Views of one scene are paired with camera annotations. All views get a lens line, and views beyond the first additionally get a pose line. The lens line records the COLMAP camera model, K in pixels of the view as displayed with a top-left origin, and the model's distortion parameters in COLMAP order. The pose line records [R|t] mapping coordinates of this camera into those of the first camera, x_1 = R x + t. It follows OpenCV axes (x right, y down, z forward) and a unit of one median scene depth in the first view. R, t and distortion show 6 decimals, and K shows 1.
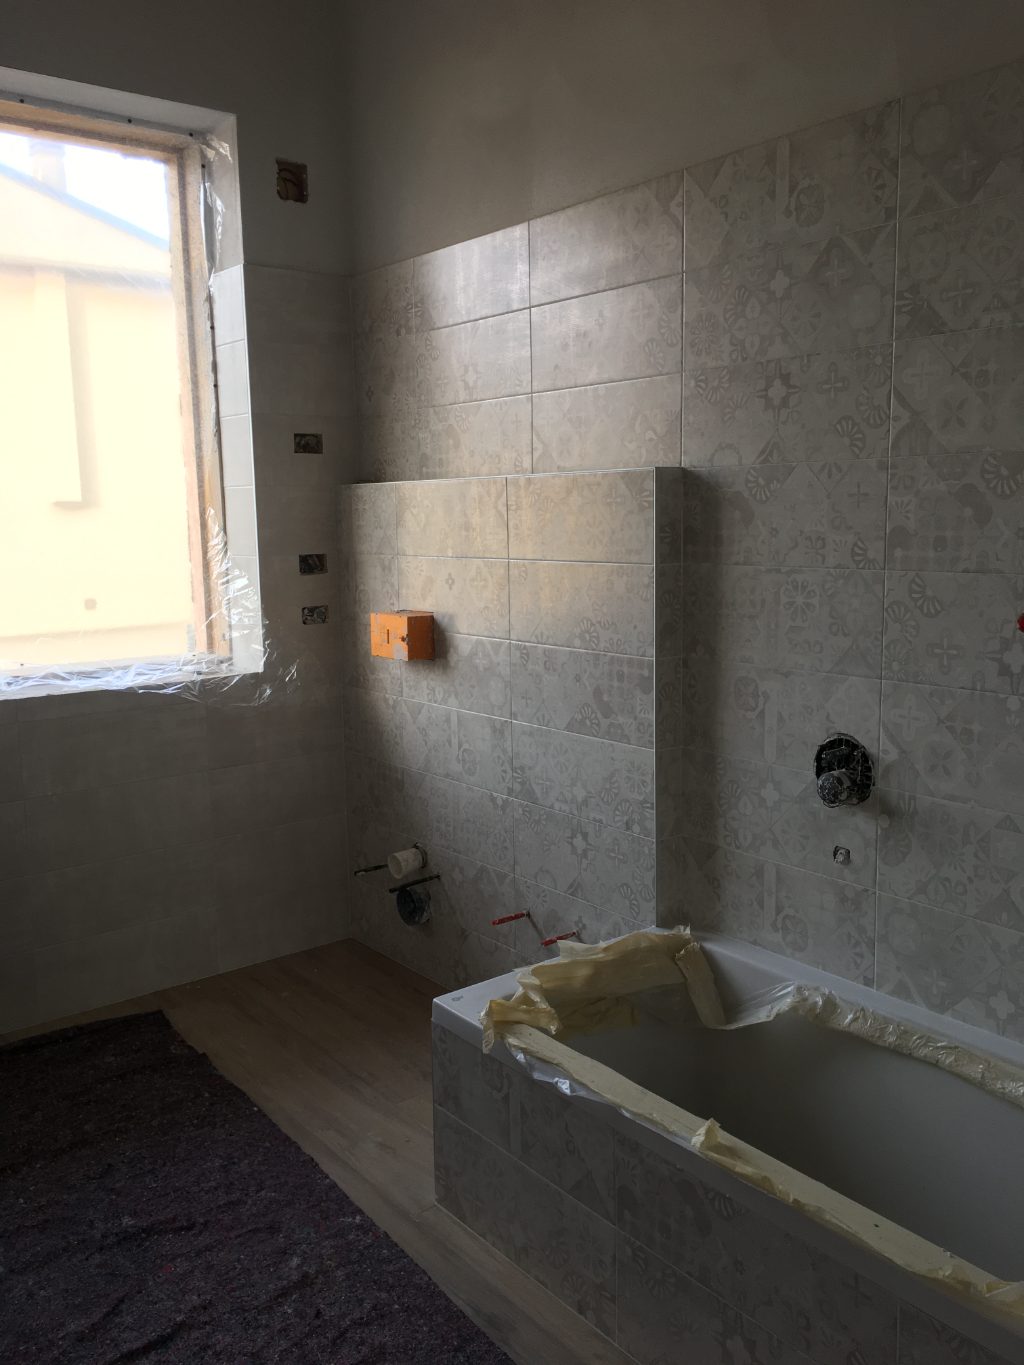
lens RADIAL K [[1158.1, 0, 510.8], [0, 1158.1, 679.1], [0, 0, 1]] dist [0.003129, -0.011142]
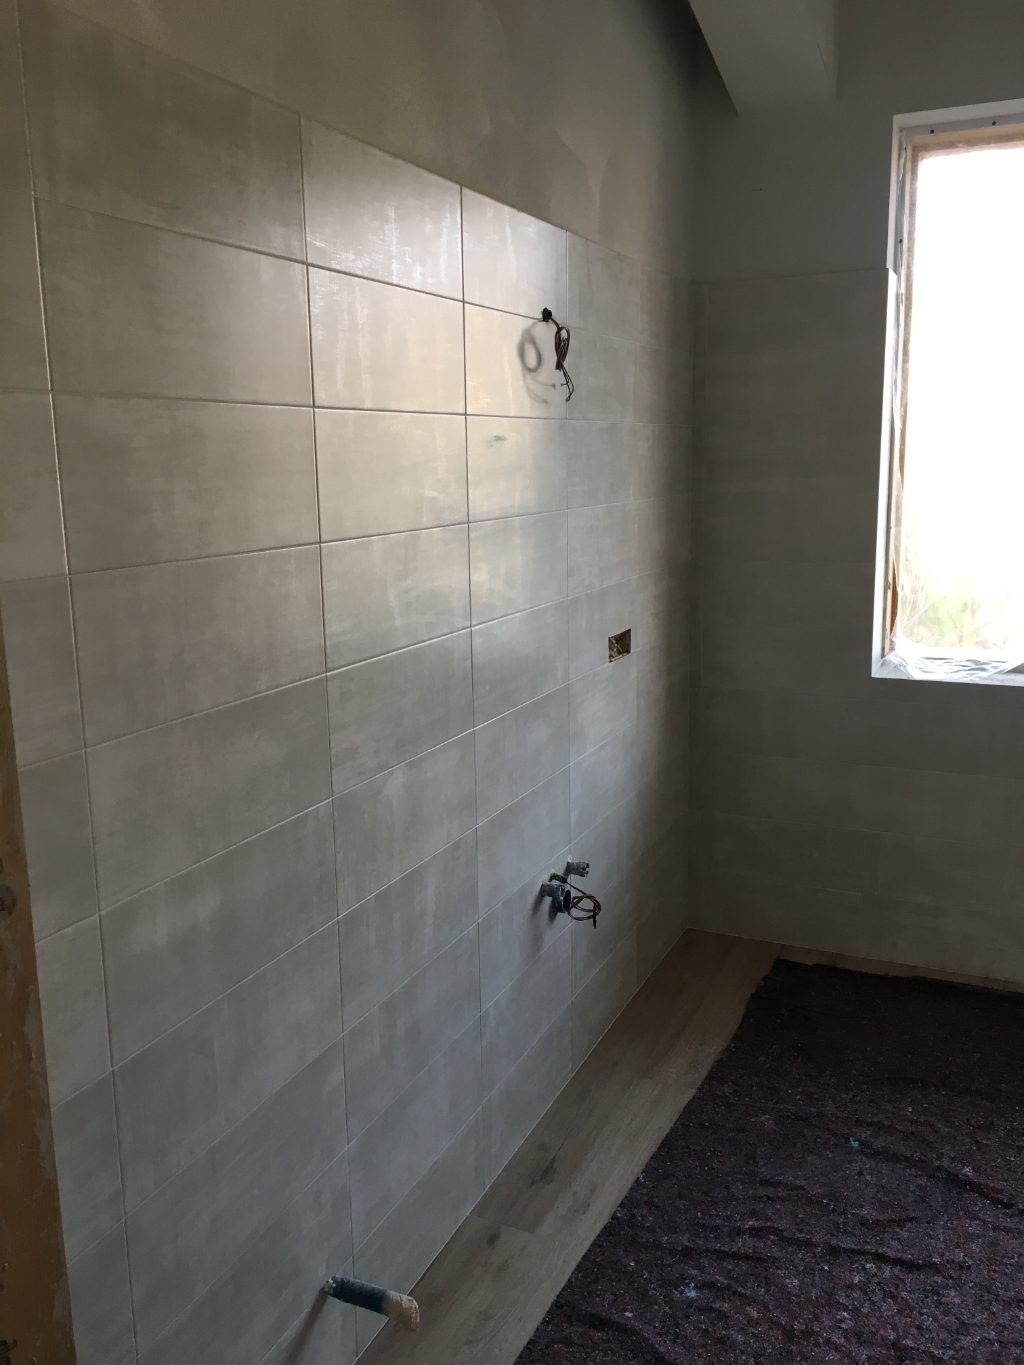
lens RADIAL K [[1158.1, 0, 512.6], [0, 1158.1, 684.8], [0, 0, 1]] dist [0.003129, -0.011142]
pose [[0.466000, 0.178018, -0.866691, 0.369252], [-0.140505, 0.982009, 0.126158, -0.065673], [0.873558, 0.062985, 0.482628, 0.076759]]
